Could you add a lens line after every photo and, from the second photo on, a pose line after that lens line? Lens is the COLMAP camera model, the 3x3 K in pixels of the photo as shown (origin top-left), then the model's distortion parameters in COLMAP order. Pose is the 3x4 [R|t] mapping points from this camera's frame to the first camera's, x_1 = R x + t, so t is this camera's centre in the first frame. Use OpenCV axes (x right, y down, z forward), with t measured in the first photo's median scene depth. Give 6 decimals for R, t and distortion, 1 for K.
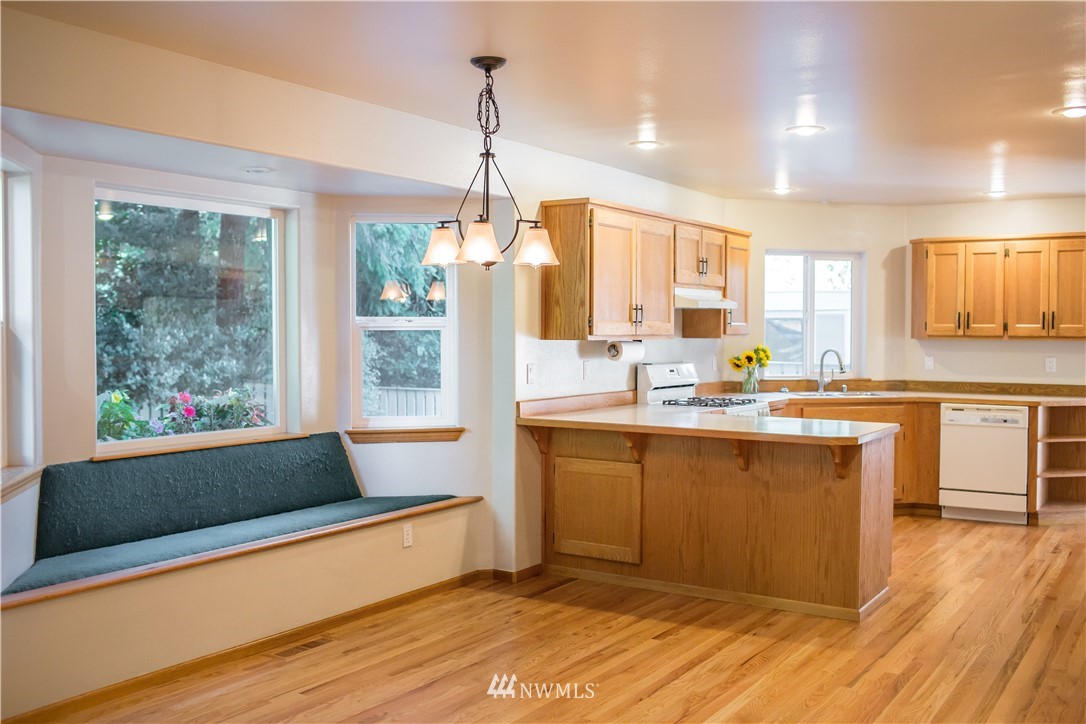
lens RADIAL K [[1041.6, 0, 543.0], [0, 1041.6, 362.0], [0, 0, 1]] dist [-0.083830, 0.096393]
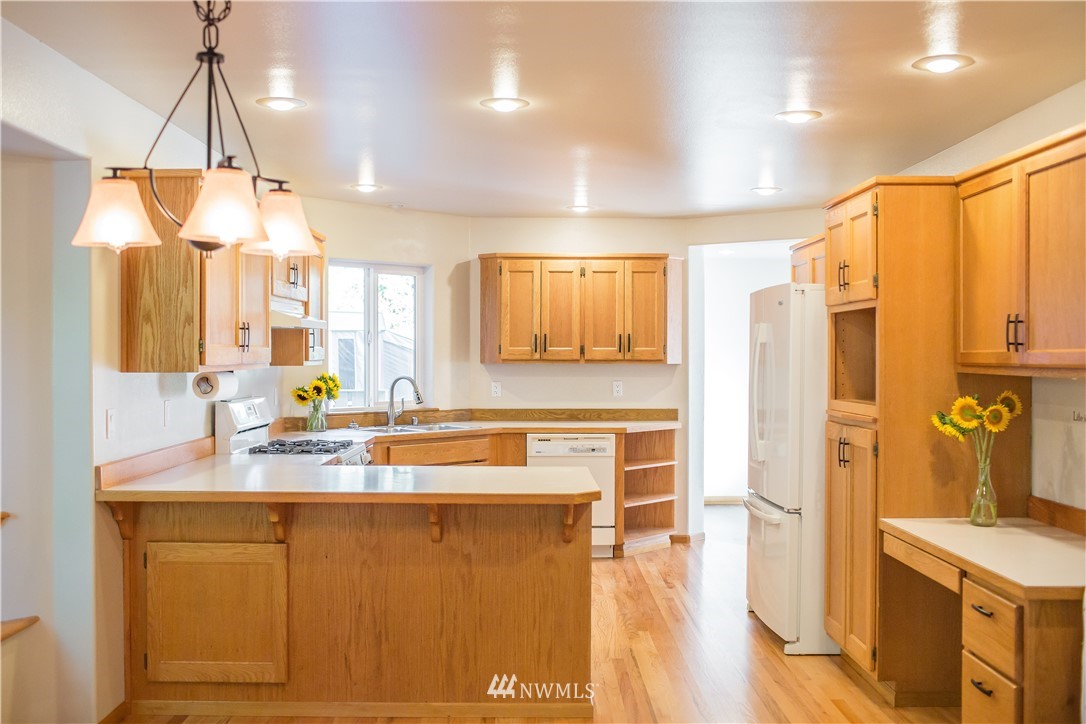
lens RADIAL K [[1041.6, 0, 543.0], [0, 1041.6, 362.0], [0, 0, 1]] dist [-0.083830, 0.096393]
pose [[0.835826, -0.008117, 0.548935, -0.112099], [0.019089, 0.999716, -0.014283, -0.010508], [-0.548663, 0.022417, 0.835743, 0.227194]]
